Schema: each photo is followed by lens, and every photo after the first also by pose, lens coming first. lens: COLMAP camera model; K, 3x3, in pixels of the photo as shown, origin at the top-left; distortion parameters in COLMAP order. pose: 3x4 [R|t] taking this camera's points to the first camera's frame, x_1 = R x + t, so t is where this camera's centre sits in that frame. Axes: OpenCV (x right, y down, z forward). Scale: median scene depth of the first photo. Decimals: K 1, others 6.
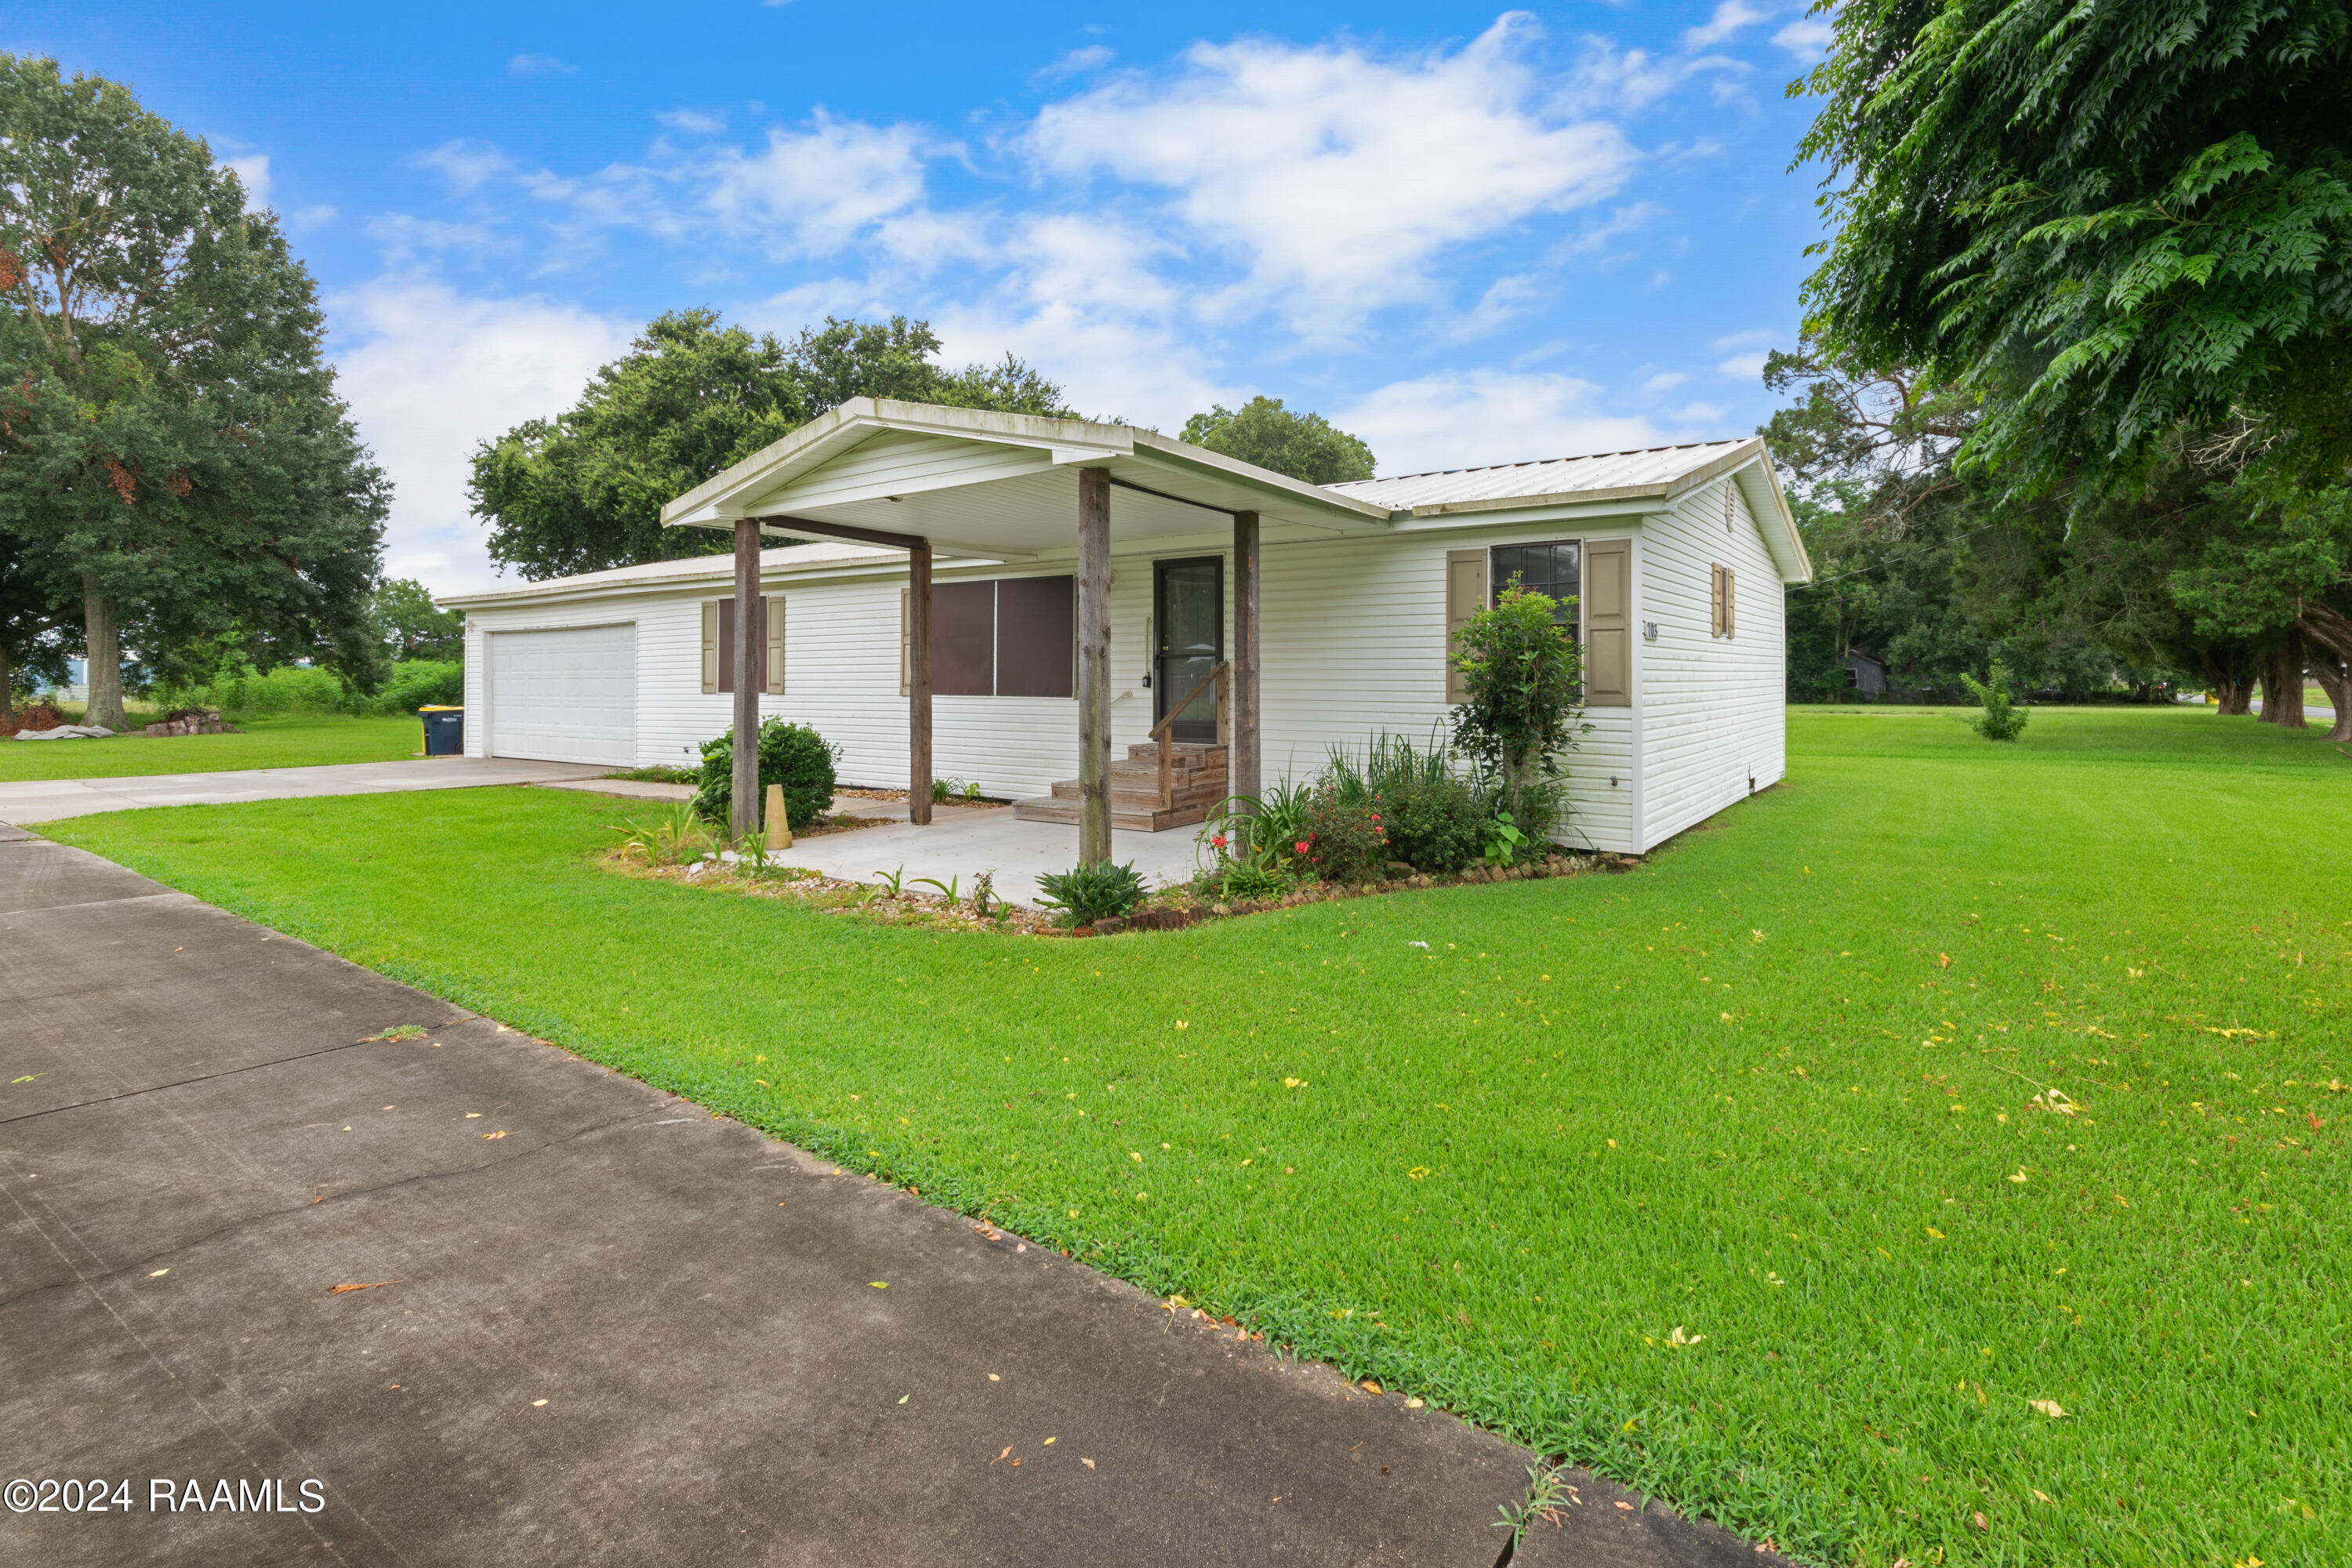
lens RADIAL K [[1109.7, 0, 1176.4], [0, 1109.7, 676.2], [0, 0, 1]] dist [-0.000033, -0.006005]
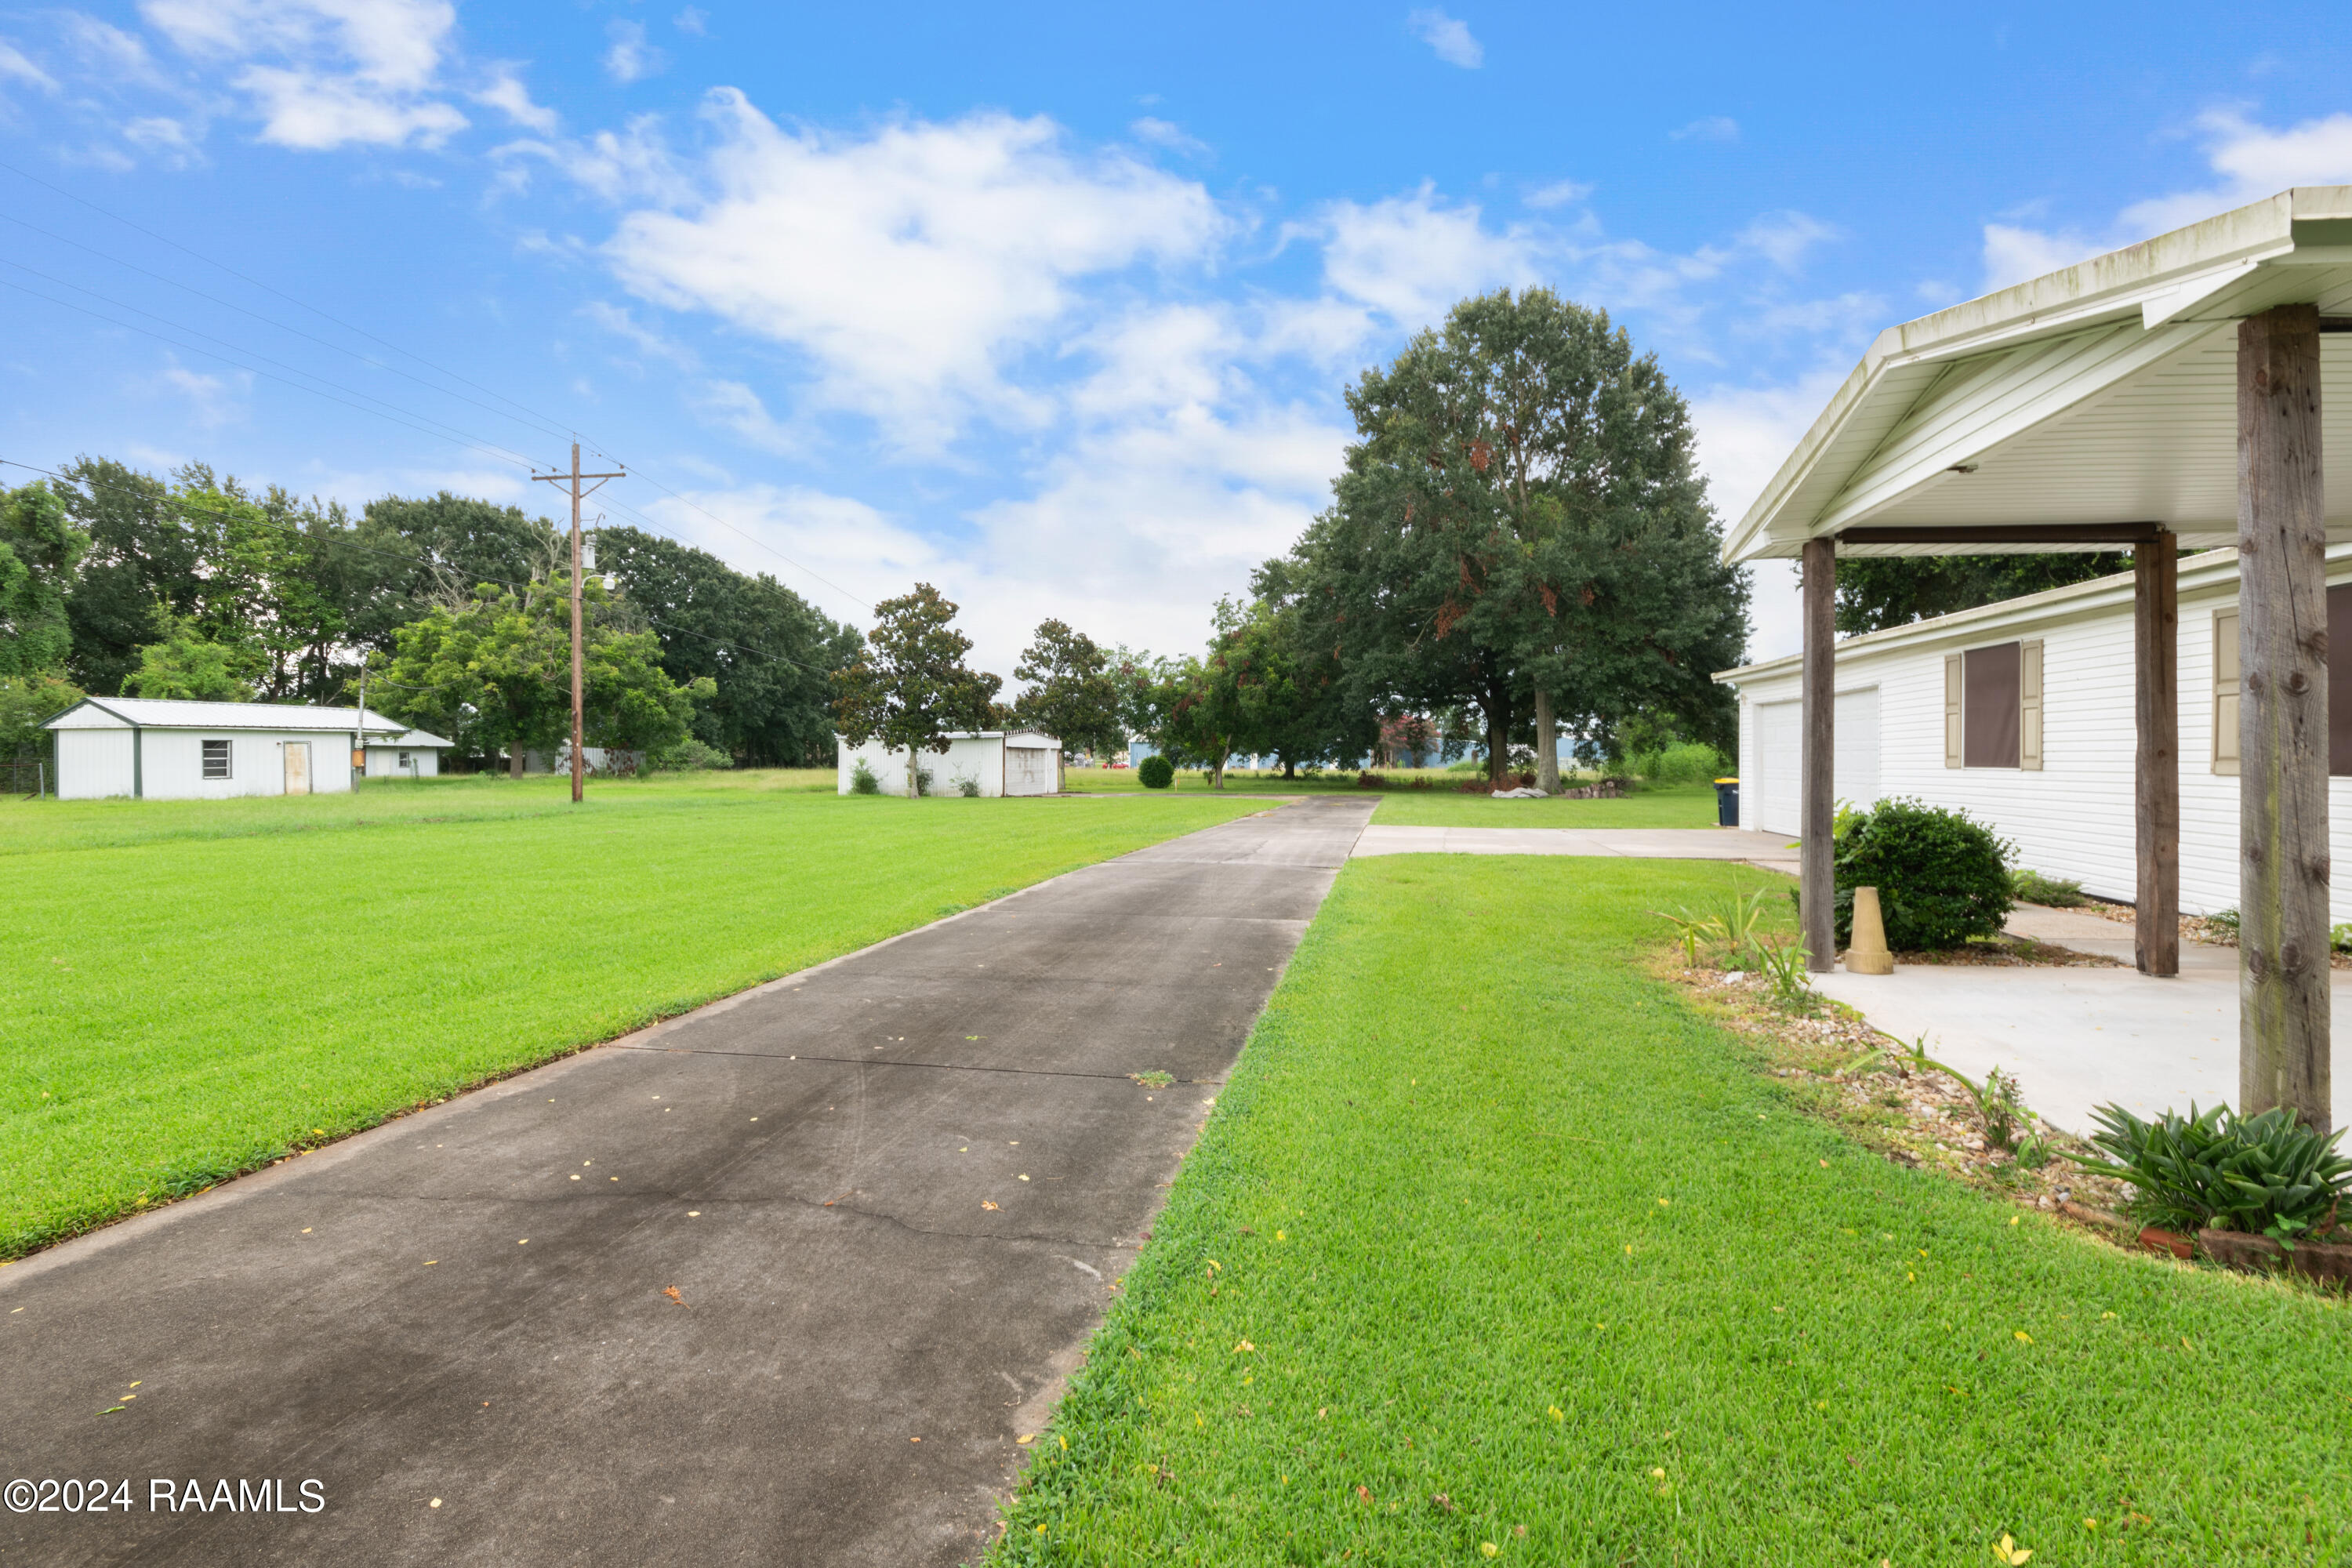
lens RADIAL K [[1105.9, 0, 1178.2], [0, 1105.9, 760.4], [0, 0, 1]] dist [-0.002231, -0.000848]
pose [[0.429970, 0.006373, -0.902821, 0.099645], [0.000785, 0.999972, 0.007433, 0.005153], [0.902843, -0.003905, 0.429953, 0.221815]]
